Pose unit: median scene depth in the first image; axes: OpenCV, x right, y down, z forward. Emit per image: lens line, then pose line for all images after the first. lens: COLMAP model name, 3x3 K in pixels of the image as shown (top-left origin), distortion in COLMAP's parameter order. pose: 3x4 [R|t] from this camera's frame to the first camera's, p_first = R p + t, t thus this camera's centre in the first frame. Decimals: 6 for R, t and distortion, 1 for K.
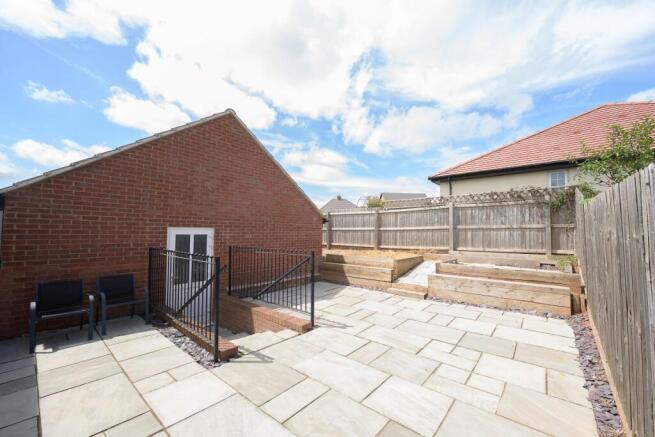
lens RADIAL K [[260.7, 0, 327.5], [0, 260.7, 218.5], [0, 0, 1]] dist [-0.005116, 0.000051]
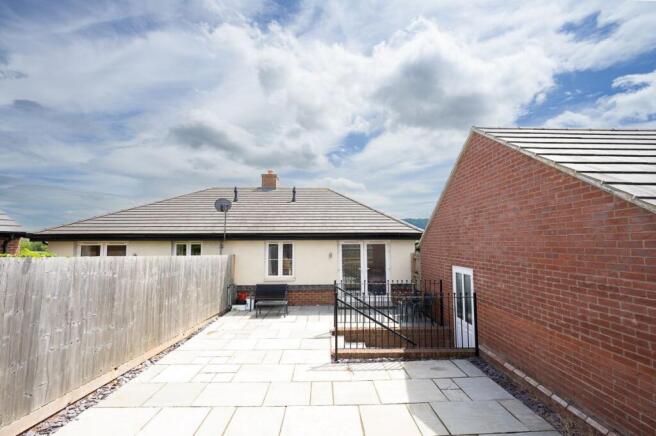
lens RADIAL K [[262.2, 0, 330.4], [0, 262.2, 231.1], [0, 0, 1]] dist [-0.001077, -0.000027]
pose [[-0.741352, -0.037308, -0.670078, 0.531530], [0.033057, 0.995212, -0.091984, -0.026252], [0.670302, -0.090344, -0.736569, 1.333090]]
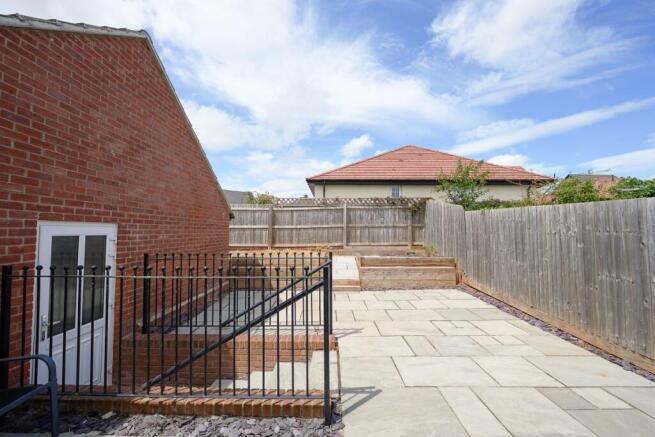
lens RADIAL K [[260.7, 0, 327.5], [0, 260.7, 218.5], [0, 0, 1]] dist [-0.005116, 0.000051]
pose [[0.764554, 0.024599, 0.644090, -0.446976], [-0.028409, 0.999586, -0.004454, 0.013660], [-0.643933, -0.014892, 0.764937, 0.254683]]
